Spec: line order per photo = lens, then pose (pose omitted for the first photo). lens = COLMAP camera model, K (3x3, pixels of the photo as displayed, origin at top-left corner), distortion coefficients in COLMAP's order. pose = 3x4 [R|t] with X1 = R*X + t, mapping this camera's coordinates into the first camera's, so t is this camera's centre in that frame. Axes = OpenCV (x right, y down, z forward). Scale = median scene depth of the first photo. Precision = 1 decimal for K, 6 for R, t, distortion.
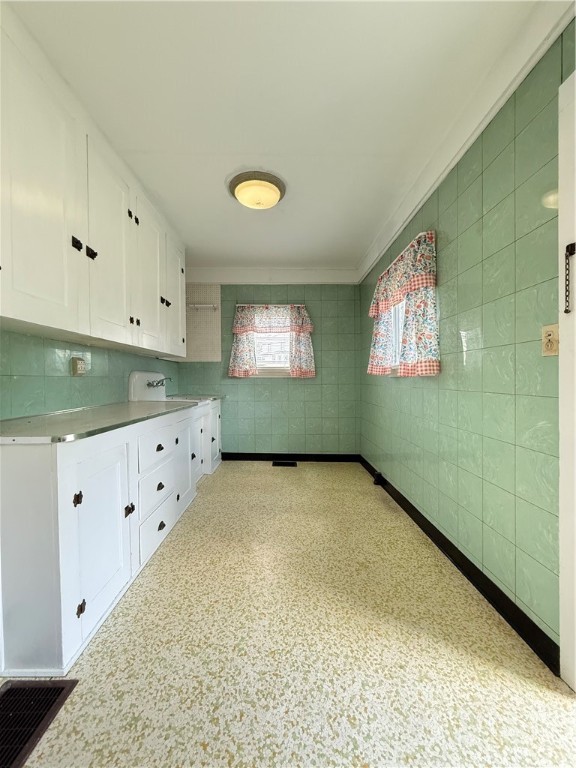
lens RADIAL K [[306.9, 0, 286.8], [0, 306.9, 383.9], [0, 0, 1]] dist [-0.002067, 0.000690]
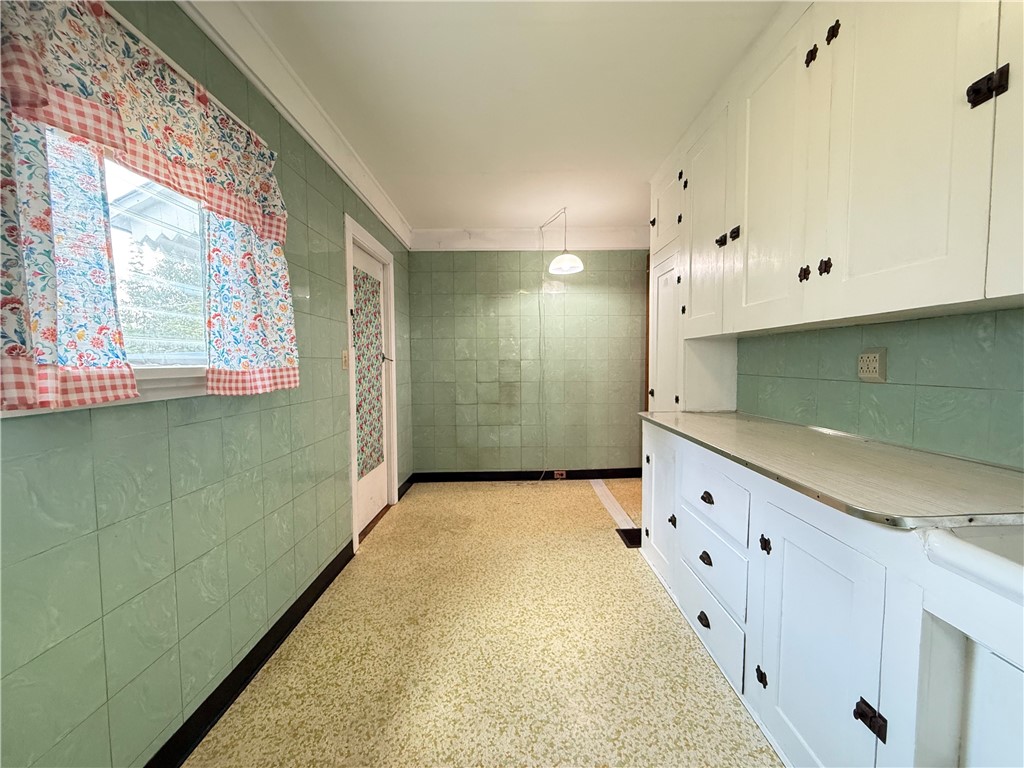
lens RADIAL K [[409.3, 0, 509.6], [0, 409.3, 383.6], [0, 0, 1]] dist [-0.002067, 0.000690]
pose [[-0.999582, 0.016277, 0.023902, -0.043654], [0.017825, 0.997657, 0.066057, -0.104150], [-0.022770, 0.066455, -0.997530, 2.239691]]
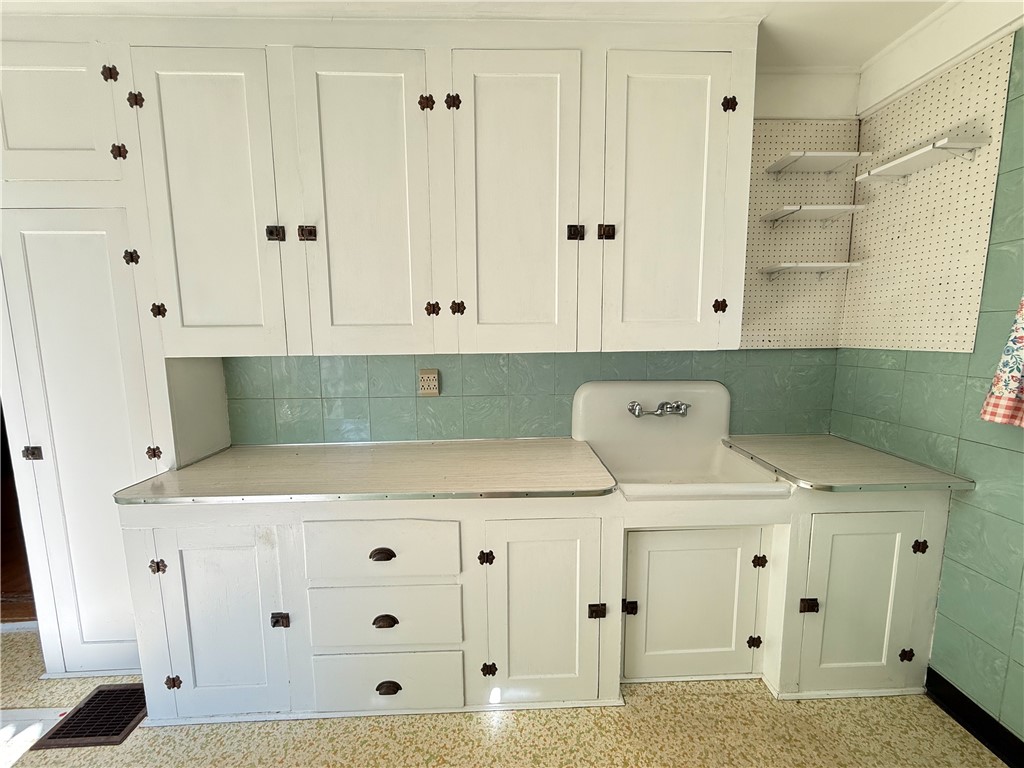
lens RADIAL K [[409.3, 0, 513.9], [0, 409.3, 383.6], [0, 0, 1]] dist [-0.002067, 0.000690]
pose [[0.017750, 0.129390, -0.991435, 0.316659], [-0.001703, 0.991594, 0.129381, -0.221151], [0.999841, -0.000608, 0.017821, 1.501336]]
